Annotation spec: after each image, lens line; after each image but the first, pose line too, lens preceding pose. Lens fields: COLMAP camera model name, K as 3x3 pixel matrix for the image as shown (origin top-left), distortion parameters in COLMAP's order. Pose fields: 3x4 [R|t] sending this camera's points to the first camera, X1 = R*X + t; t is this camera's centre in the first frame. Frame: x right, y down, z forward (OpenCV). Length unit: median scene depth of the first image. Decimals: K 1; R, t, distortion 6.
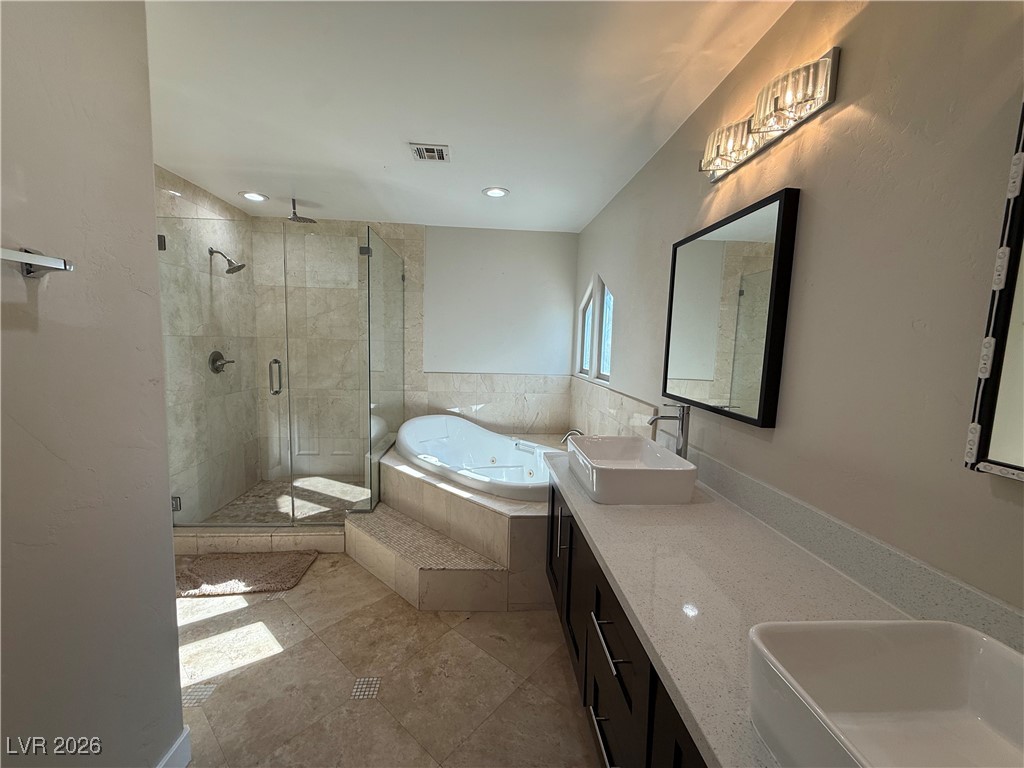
lens RADIAL K [[408.3, 0, 509.7], [0, 408.3, 386.7], [0, 0, 1]] dist [0.000457, -0.000108]
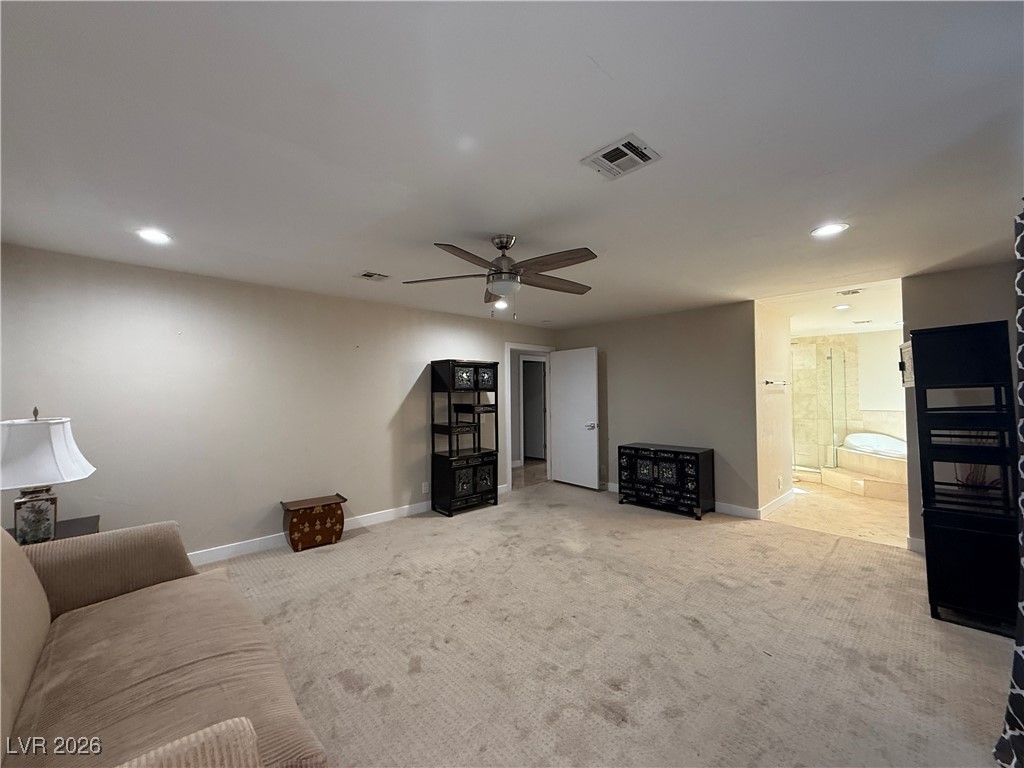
lens RADIAL K [[408.3, 0, 509.7], [0, 408.3, 386.0], [0, 0, 1]] dist [0.000457, -0.000108]
pose [[0.616398, -0.046870, -0.786038, 0.339149], [-0.064178, 0.991916, -0.109474, 0.200607], [0.784815, 0.117926, 0.608407, -1.727838]]
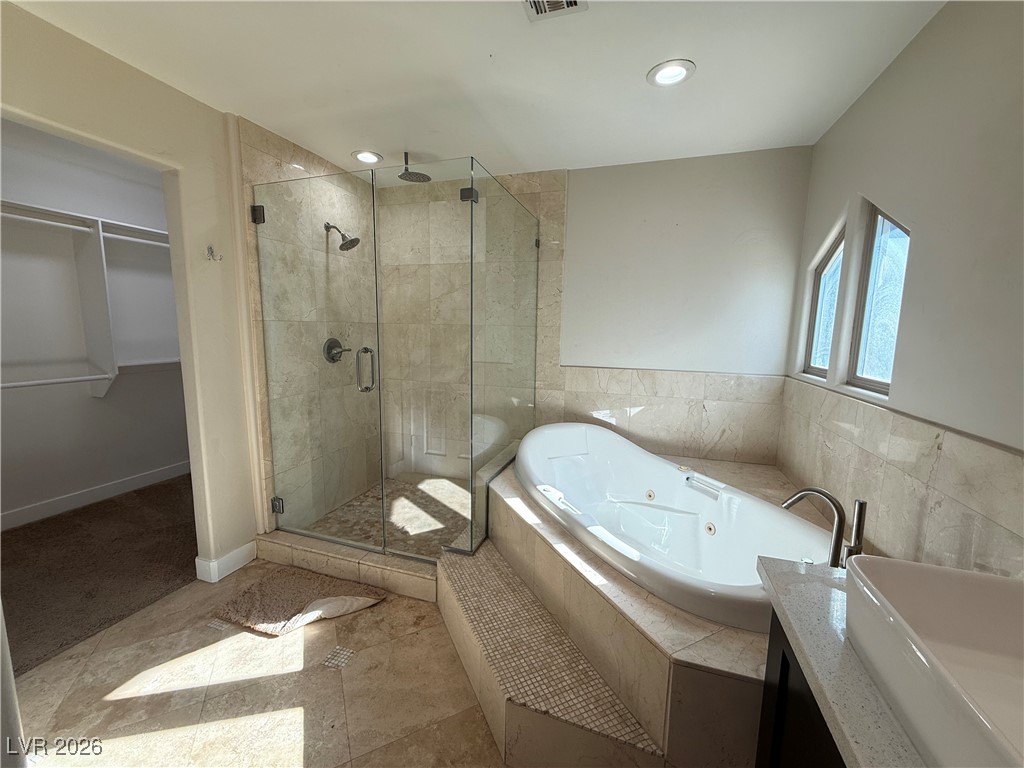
lens RADIAL K [[408.3, 0, 509.0], [0, 408.3, 383.5], [0, 0, 1]] dist [0.000457, -0.000108]
pose [[0.923242, 0.040249, -0.382106, -0.005210], [-0.032530, 0.999116, 0.026644, -0.024204], [0.382840, -0.012169, 0.923734, 0.323329]]
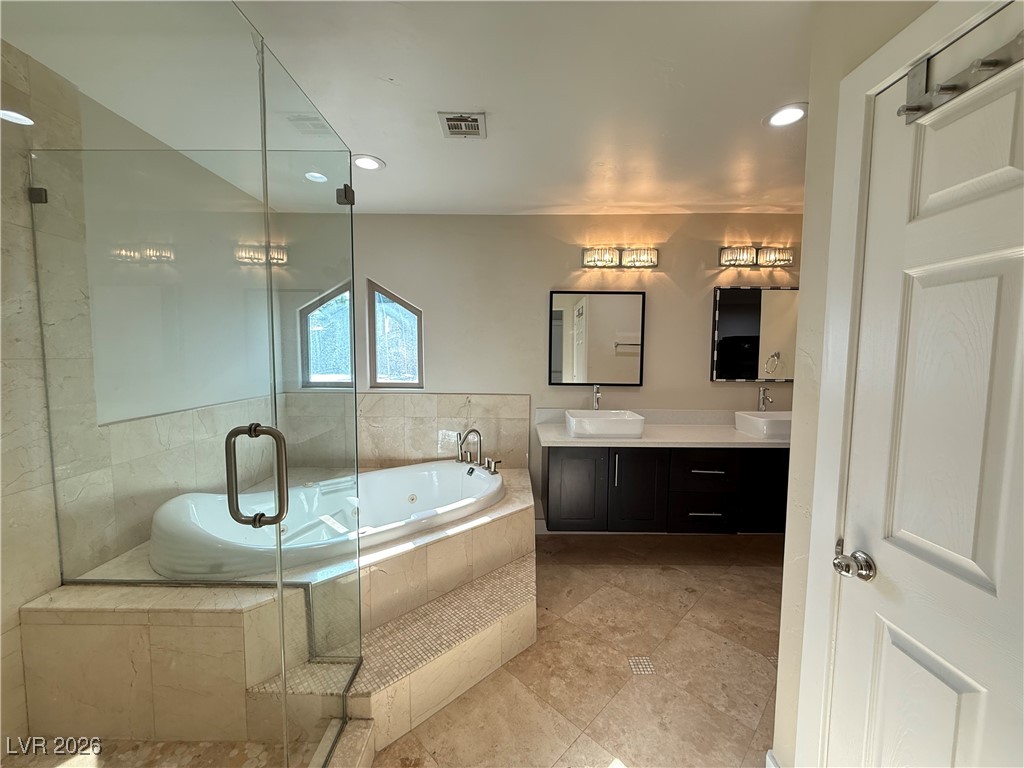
lens RADIAL K [[408.3, 0, 510.8], [0, 408.3, 386.6], [0, 0, 1]] dist [0.000457, -0.000108]
pose [[0.071807, -0.109593, 0.991379, -0.788986], [0.104643, 0.989288, 0.101782, -0.097277], [-0.991914, 0.096433, 0.082506, 0.666811]]
